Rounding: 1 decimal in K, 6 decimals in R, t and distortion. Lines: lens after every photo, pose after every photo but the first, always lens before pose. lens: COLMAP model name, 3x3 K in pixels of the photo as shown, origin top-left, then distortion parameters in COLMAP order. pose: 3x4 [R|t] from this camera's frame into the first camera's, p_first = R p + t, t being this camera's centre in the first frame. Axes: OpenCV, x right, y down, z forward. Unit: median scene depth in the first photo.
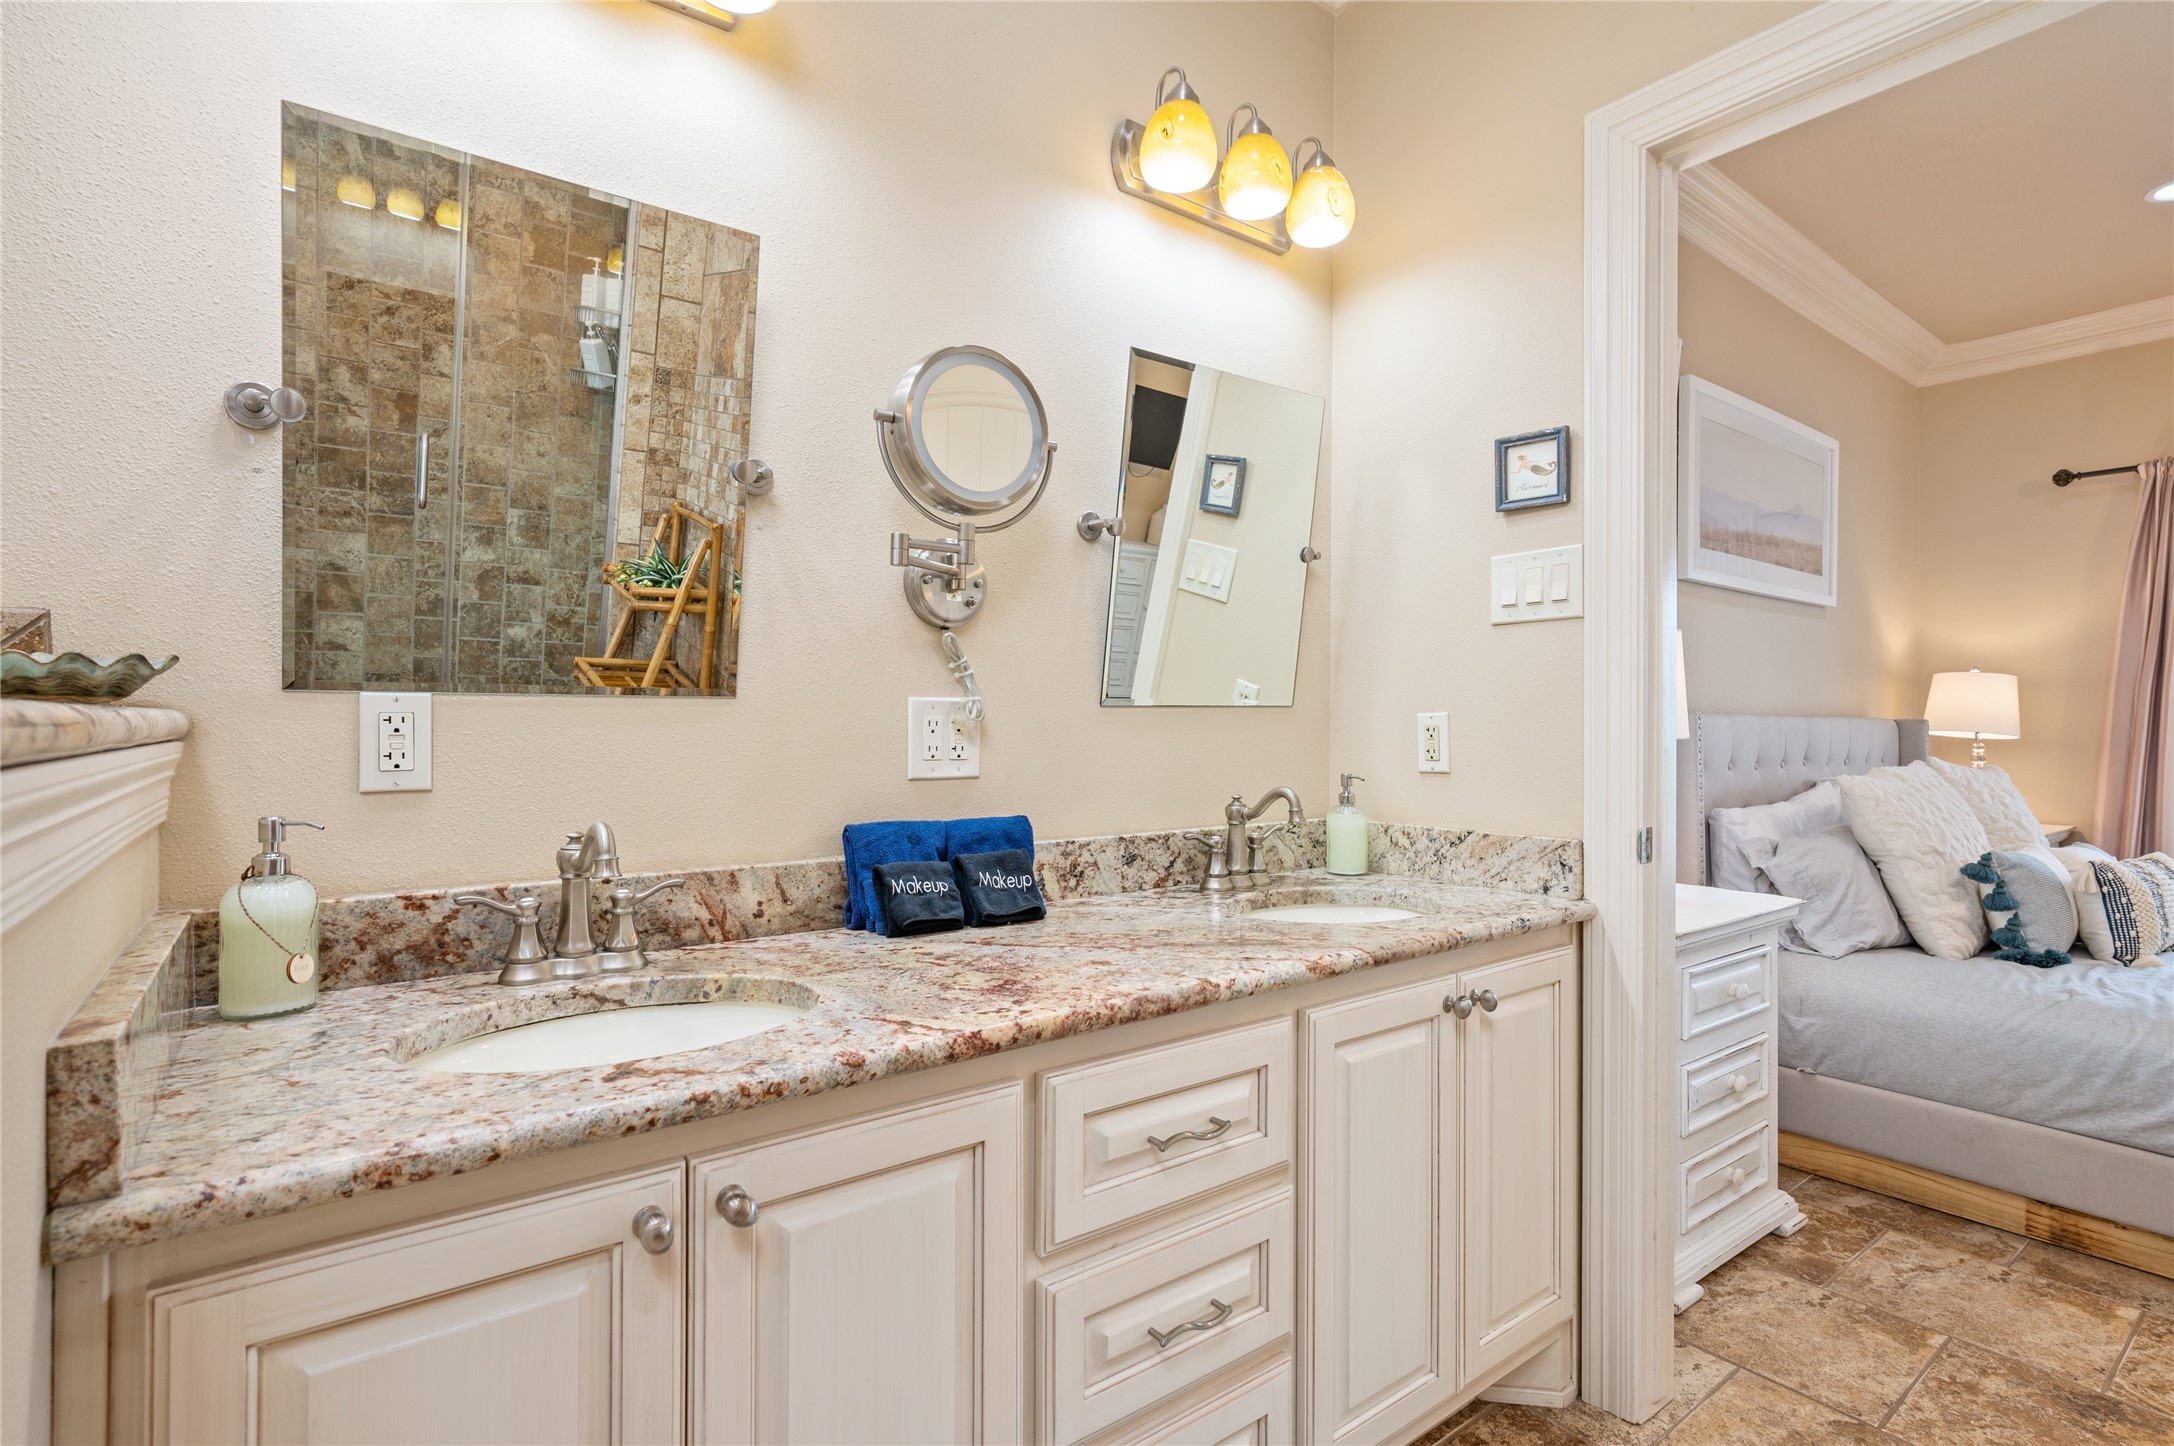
lens RADIAL K [[1050.6, 0, 1086.1], [0, 1050.6, 713.8], [0, 0, 1]] dist [0.001855, 0.001529]
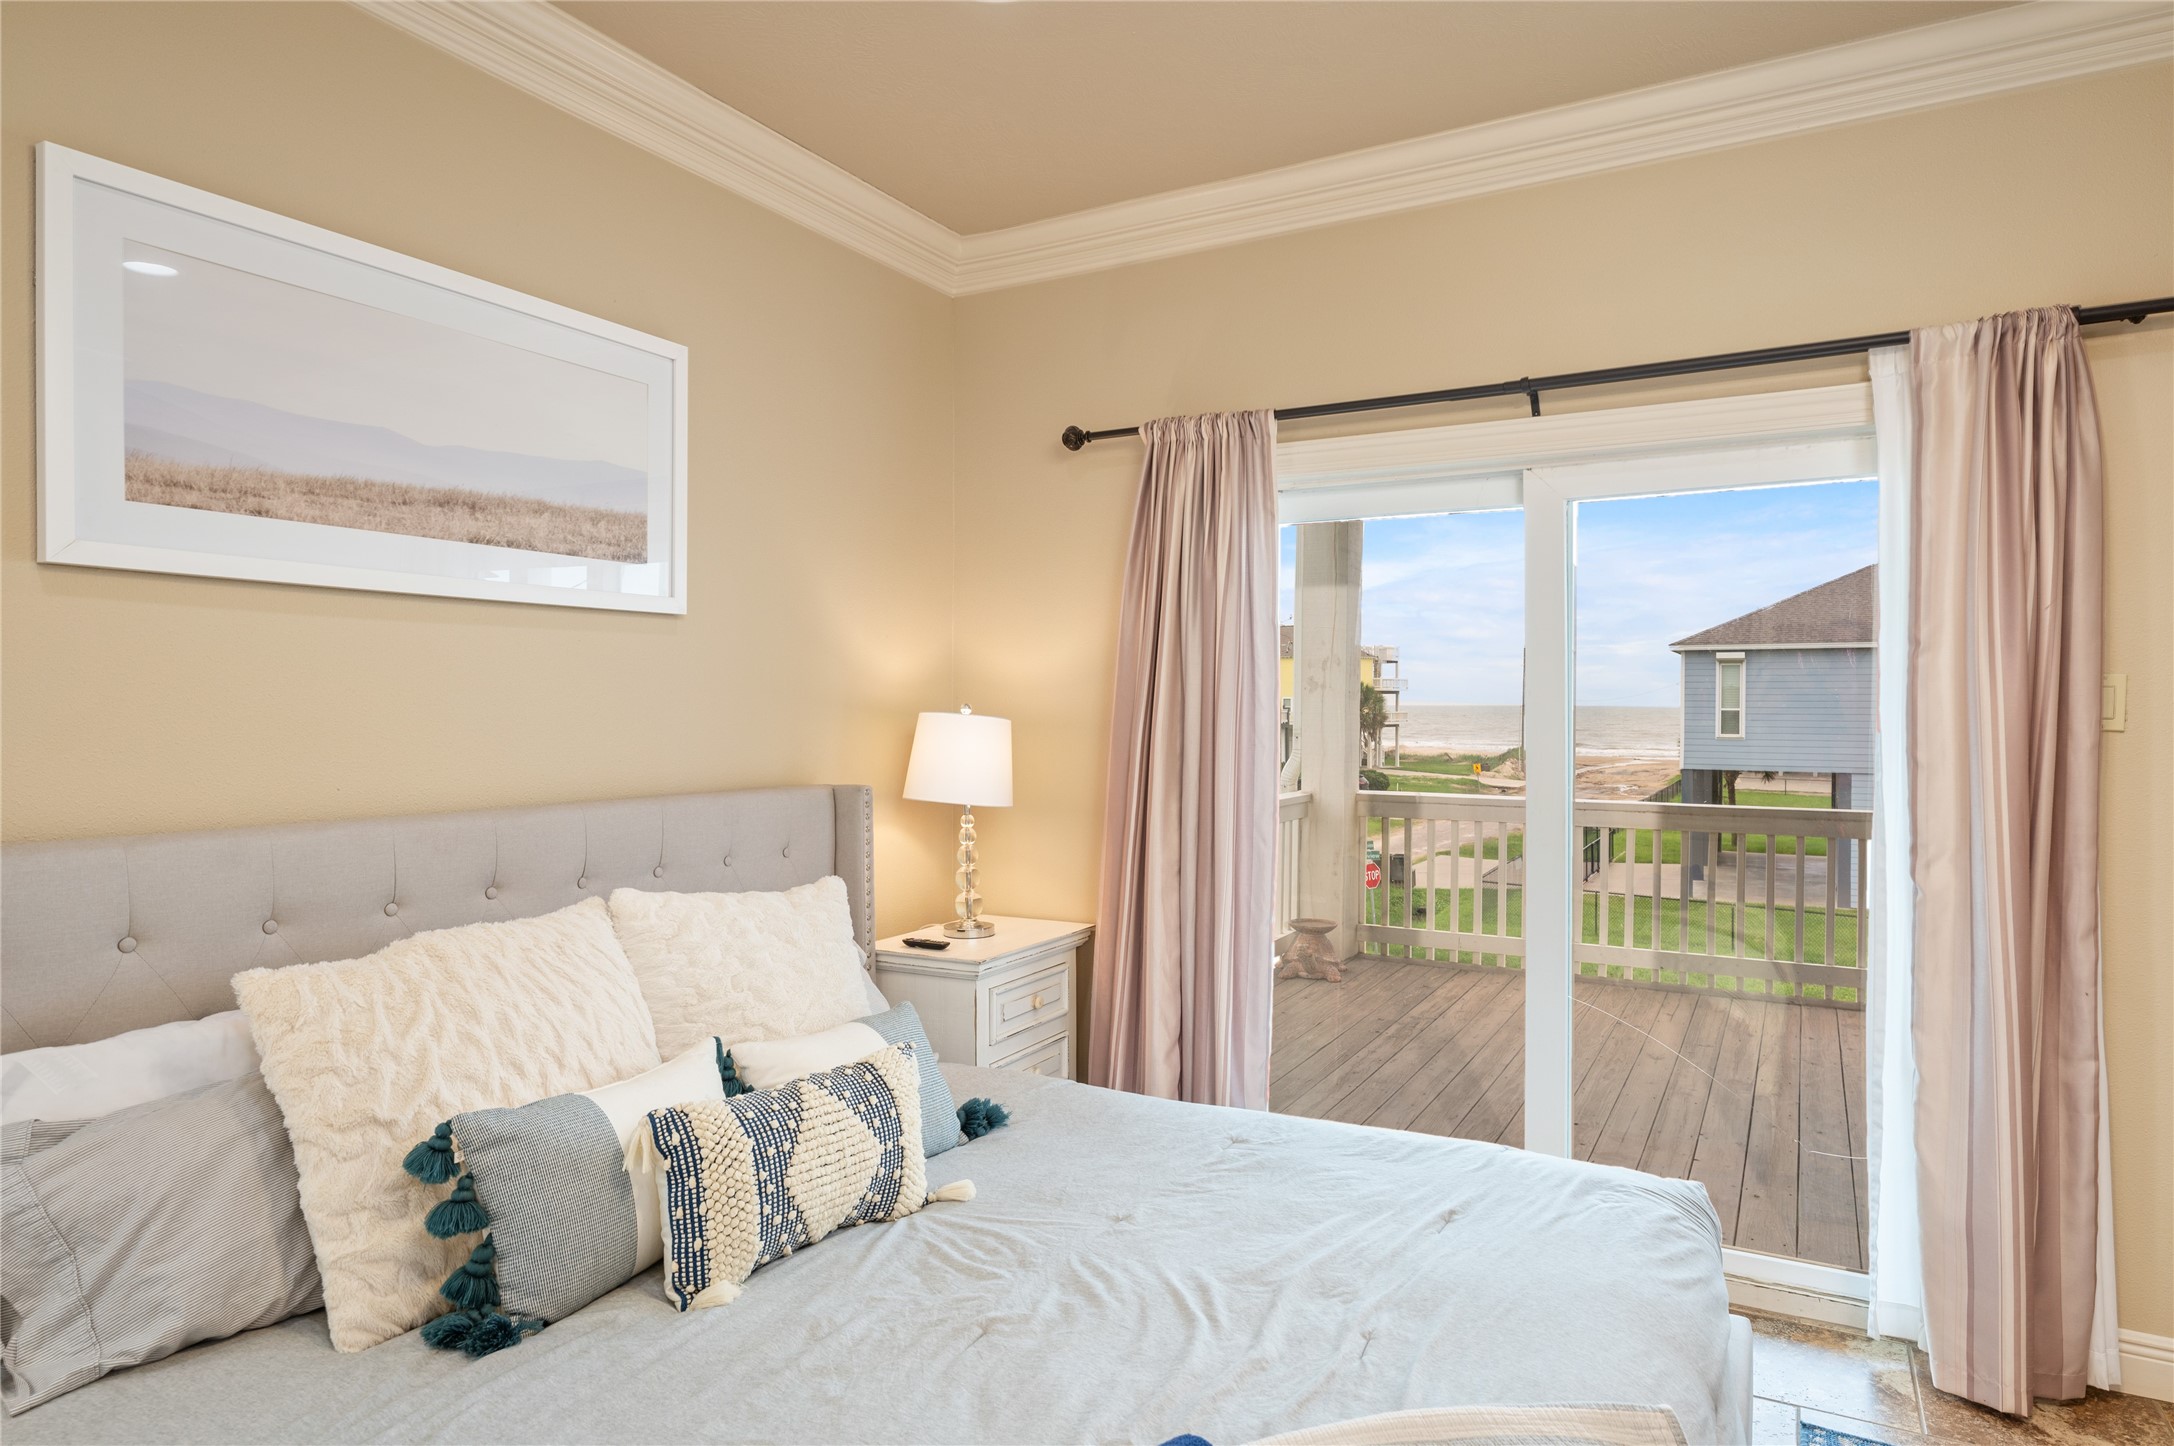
lens RADIAL K [[1296.4, 0, 1075.8], [0, 1296.4, 725.6], [0, 0, 1]] dist [-0.004480, 0.001452]
pose [[0.917651, -0.010257, 0.397255, 0.890602], [0.002018, 0.999774, 0.021153, -0.075197], [-0.397382, -0.018609, 0.917464, 0.299266]]
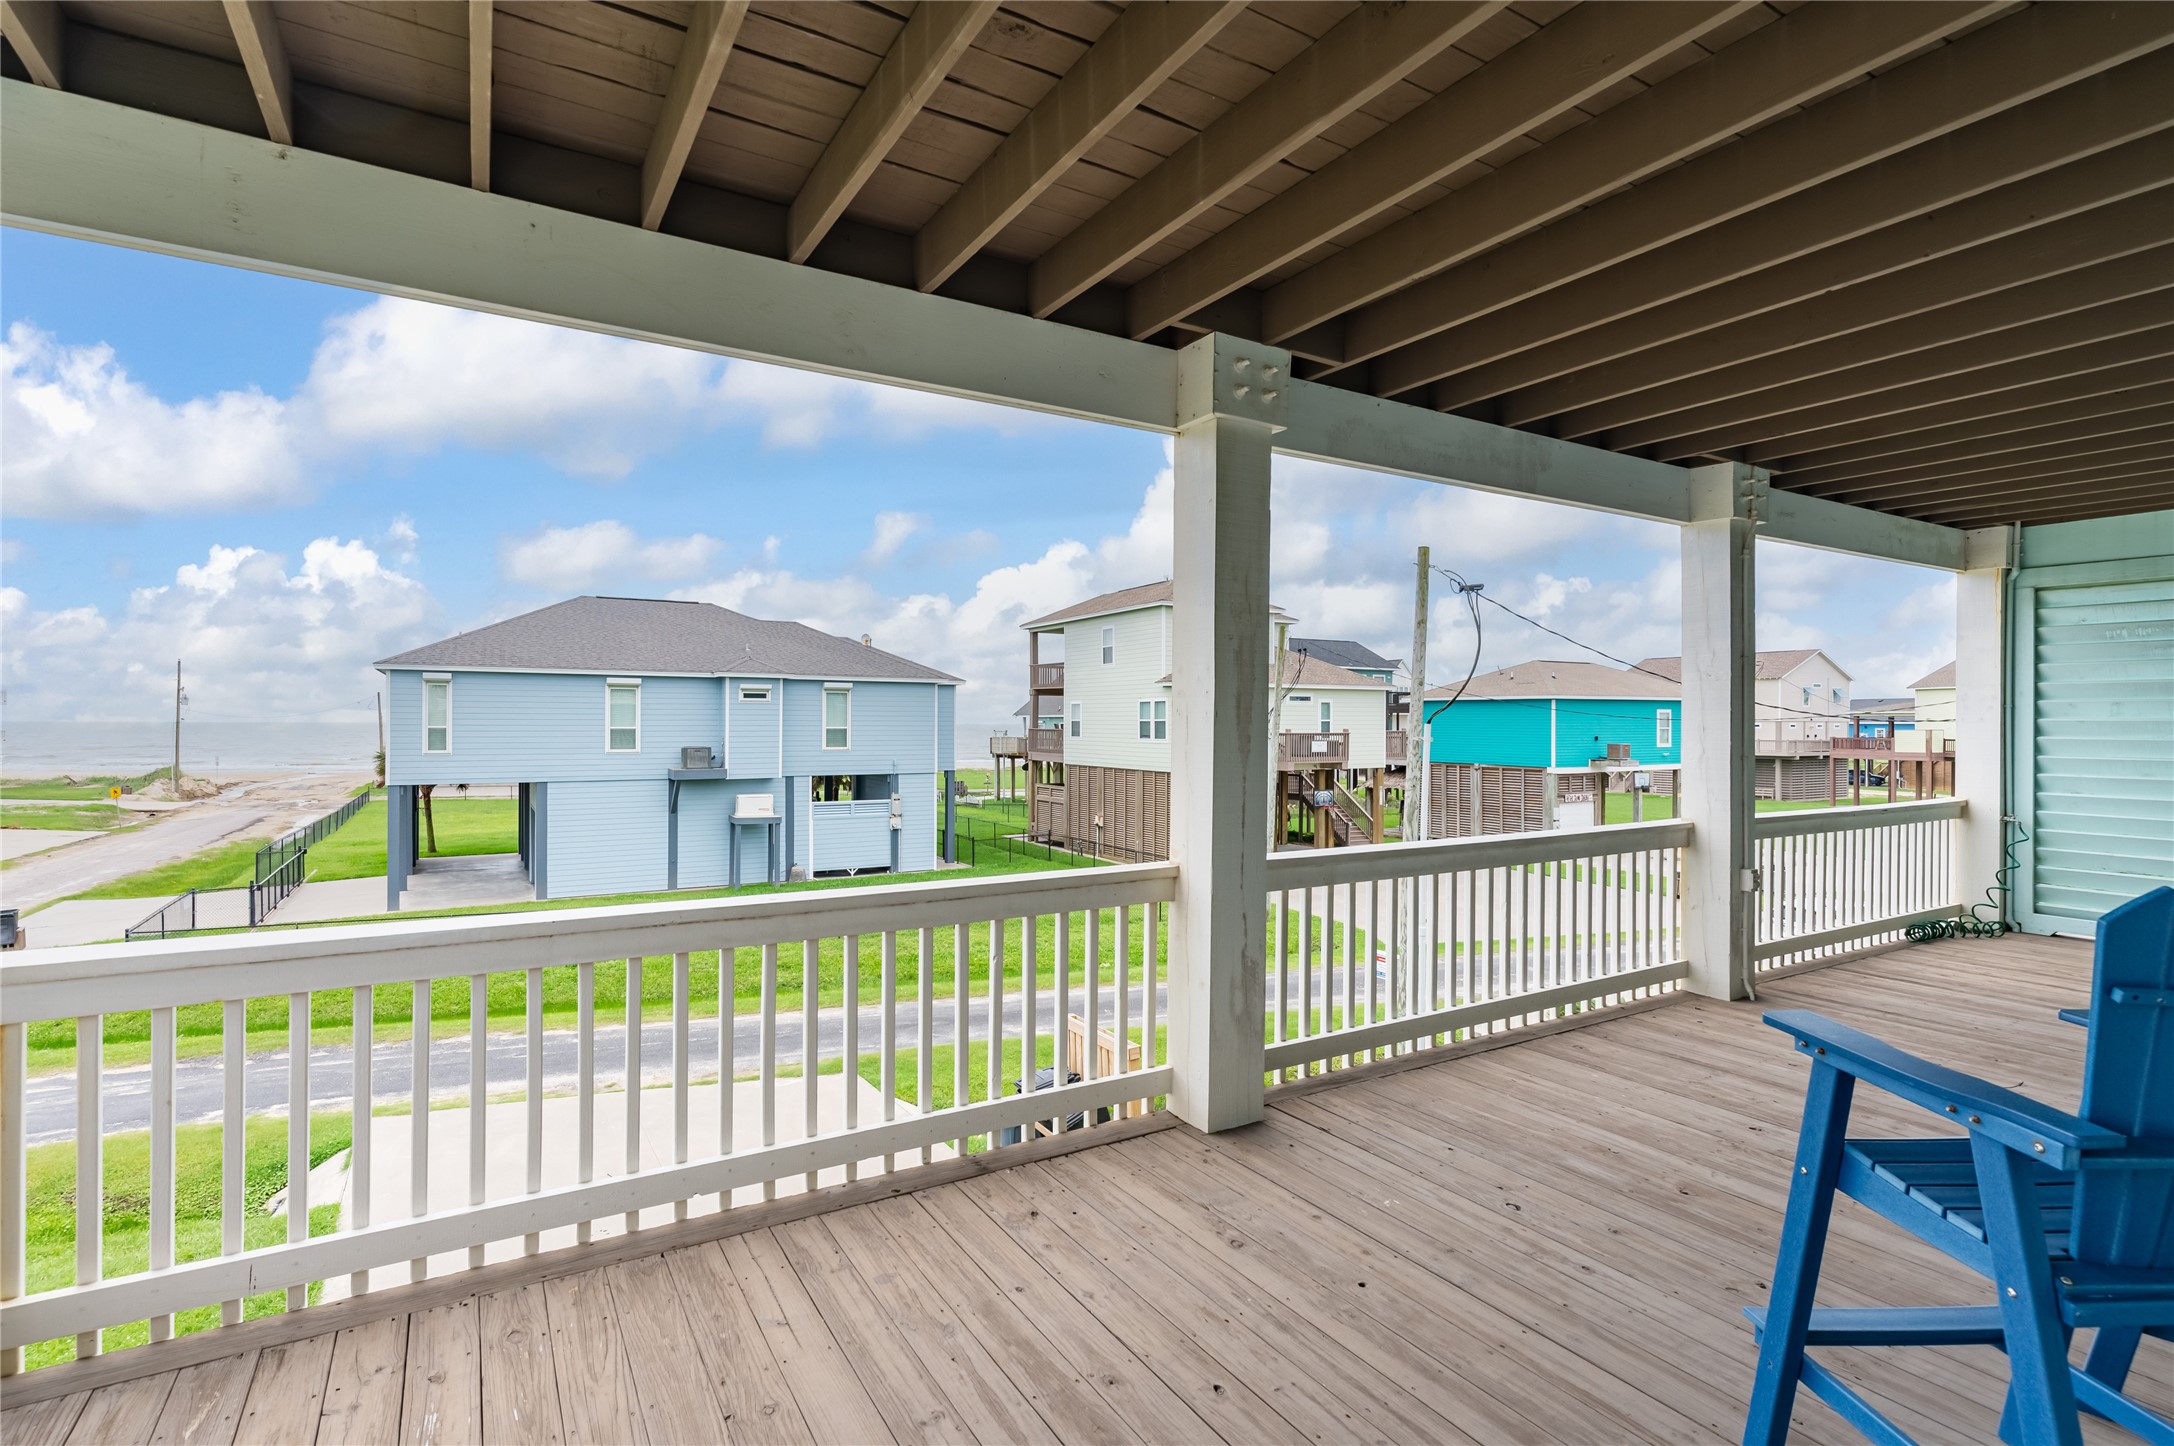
lens RADIAL K [[1050.6, 0, 1091.2], [0, 1050.6, 723.6], [0, 0, 1]] dist [0.001855, 0.001529]
pose [[0.109552, -0.004545, 0.993971, 0.953364], [-0.005289, 0.999973, 0.005156, -0.075379], [-0.993967, -0.005822, 0.109525, 0.387189]]
